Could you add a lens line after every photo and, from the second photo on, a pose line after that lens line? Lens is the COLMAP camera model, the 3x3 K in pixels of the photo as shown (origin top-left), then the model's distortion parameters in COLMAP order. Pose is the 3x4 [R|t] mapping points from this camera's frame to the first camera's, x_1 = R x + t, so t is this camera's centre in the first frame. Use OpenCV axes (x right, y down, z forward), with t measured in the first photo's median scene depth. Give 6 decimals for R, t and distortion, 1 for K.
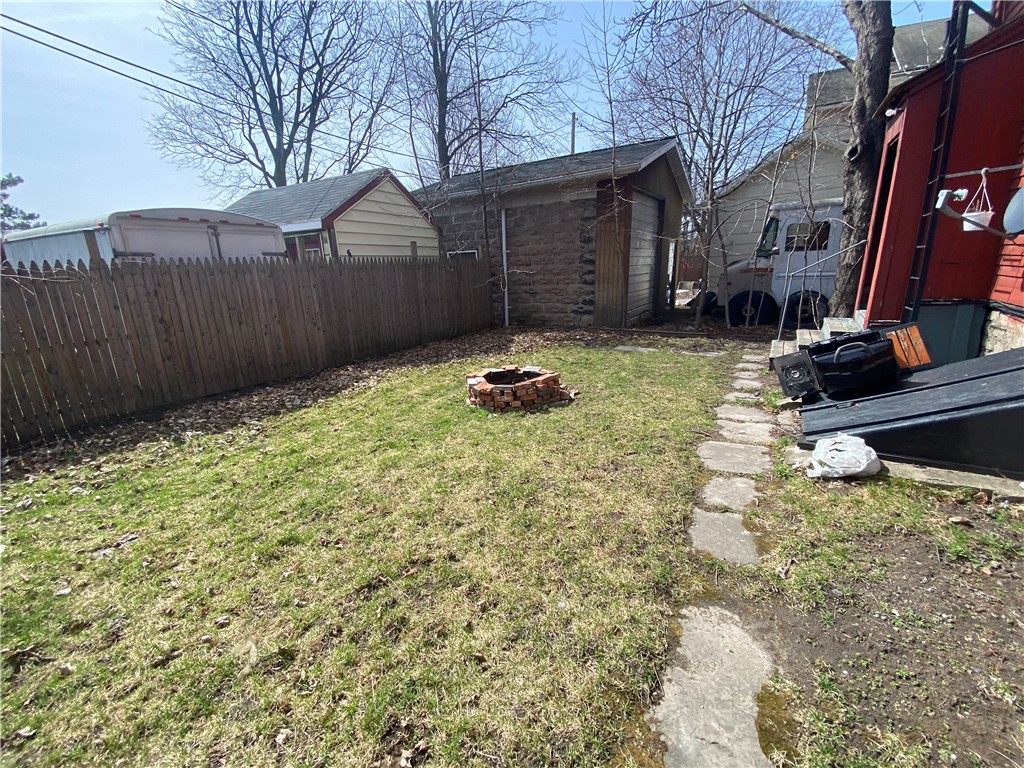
lens RADIAL K [[412.6, 0, 511.5], [0, 412.6, 381.9], [0, 0, 1]] dist [0.000301, -0.011123]
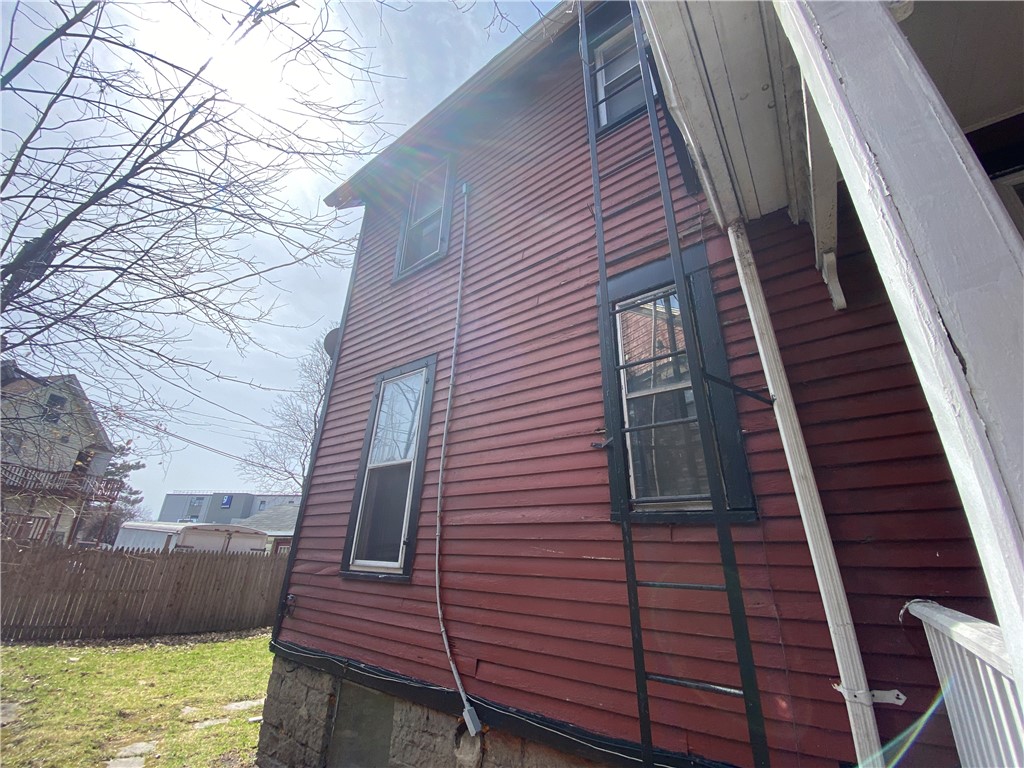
lens RADIAL K [[412.6, 0, 511.5], [0, 412.6, 381.9], [0, 0, 1]] dist [0.000301, -0.011123]
pose [[0.993830, 0.020302, -0.109041, 0.762962], [-0.084130, 0.778638, -0.621808, 0.151294], [0.072280, 0.627145, 0.775542, -0.828761]]
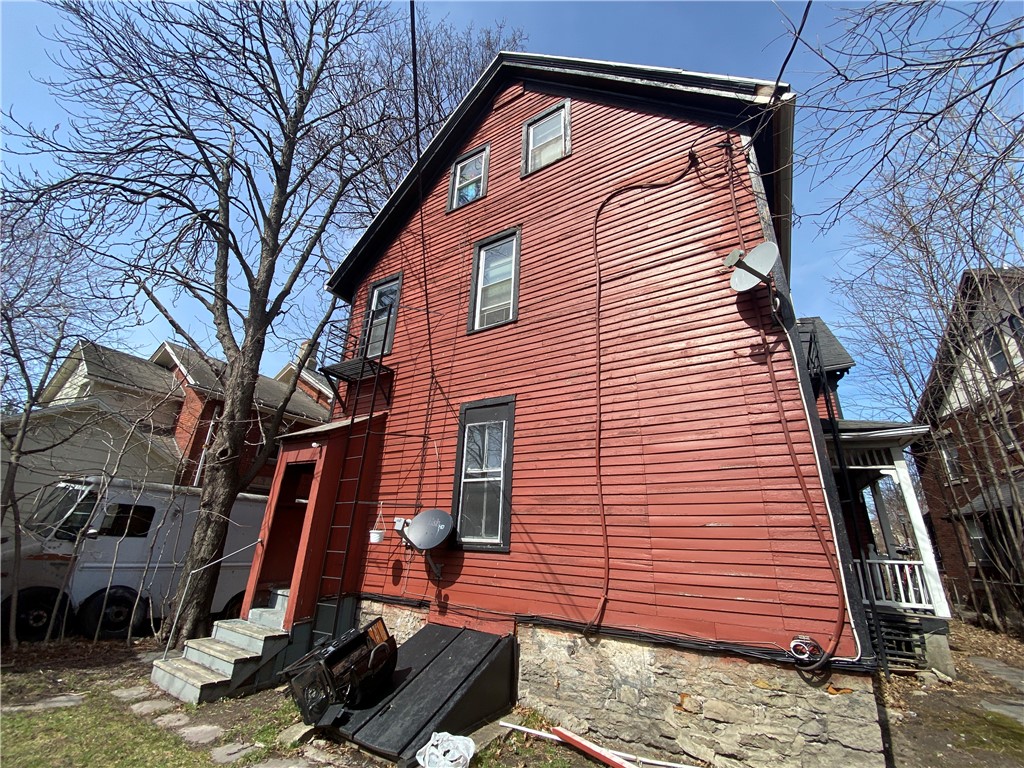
lens RADIAL K [[412.6, 0, 511.5], [0, 412.6, 381.9], [0, 0, 1]] dist [0.000301, -0.011123]
pose [[0.009830, 0.409698, 0.912168, -0.331704], [0.238801, 0.884856, -0.400005, -0.124643], [-0.971019, 0.221759, -0.089138, 0.376310]]
